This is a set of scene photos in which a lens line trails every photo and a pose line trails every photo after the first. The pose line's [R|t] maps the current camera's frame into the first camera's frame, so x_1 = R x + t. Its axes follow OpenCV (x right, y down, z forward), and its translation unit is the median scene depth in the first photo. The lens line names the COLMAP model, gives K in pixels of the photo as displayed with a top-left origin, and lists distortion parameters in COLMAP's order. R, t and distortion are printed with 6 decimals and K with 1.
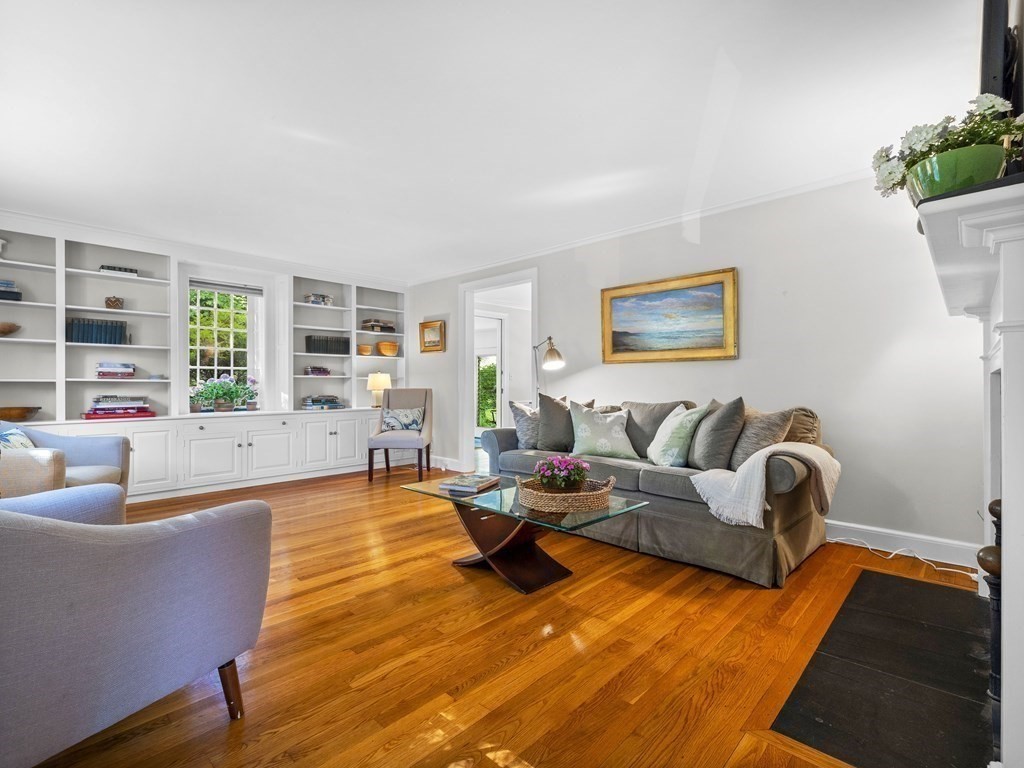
lens RADIAL K [[480.8, 0, 512.0], [0, 480.8, 384.0], [0, 0, 1]] dist [-0.001050, -0.000200]
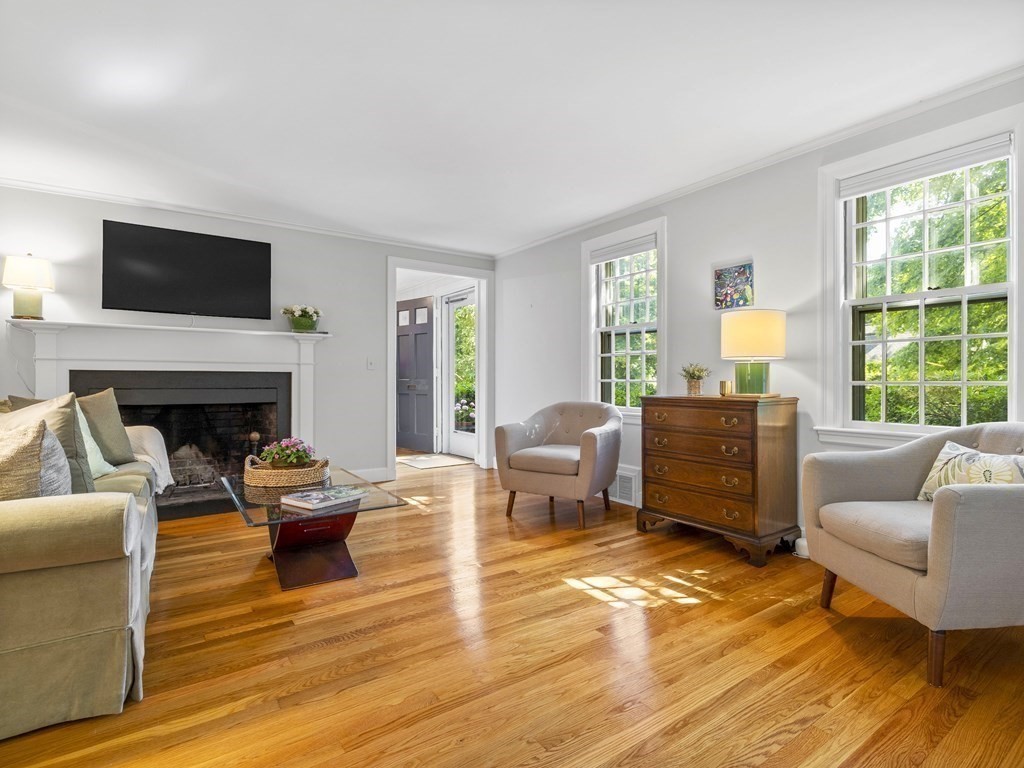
lens RADIAL K [[519.4, 0, 512.0], [0, 519.4, 384.0], [0, 0, 1]] dist [-0.014292, -0.000062]
pose [[-0.976910, -0.000917, 0.213651, -0.545488], [0.001307, 0.999946, 0.010267, 0.008000], [-0.213649, 0.010309, -0.976856, 1.683797]]
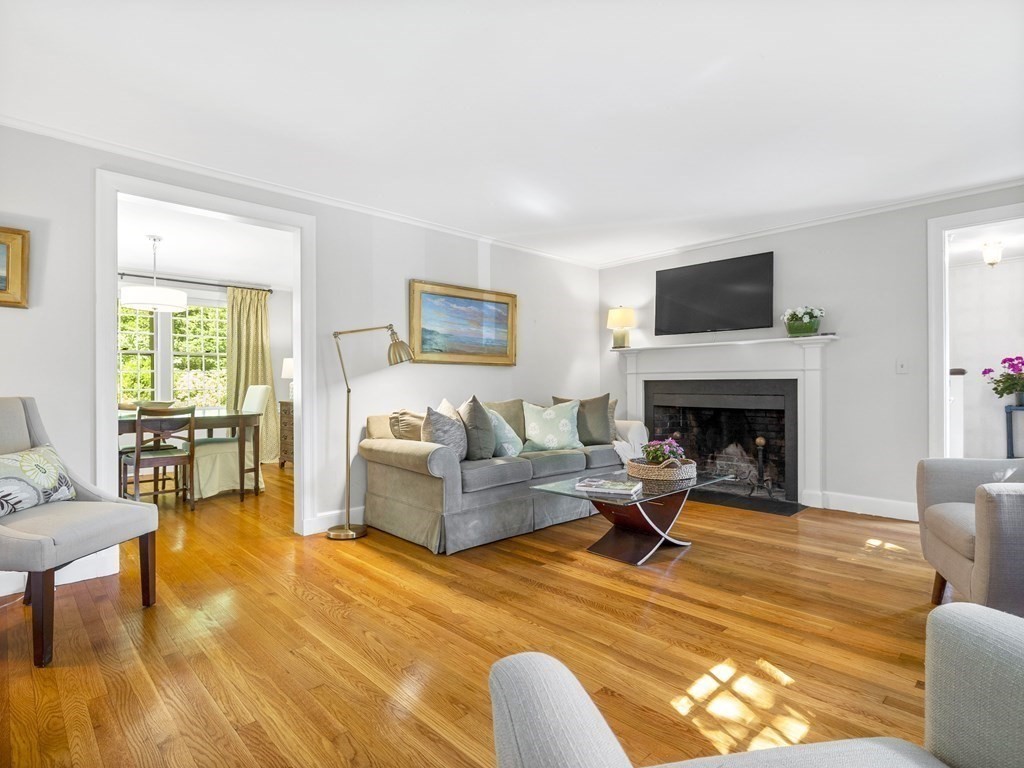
lens RADIAL K [[528.7, 0, 512.0], [0, 528.7, 384.0], [0, 0, 1]] dist [-0.014828, -0.000035]
pose [[0.055226, 0.005068, 0.998461, -1.091770], [0.005986, 0.999967, -0.005407, 0.005752], [-0.998456, 0.006276, 0.055194, 1.070591]]
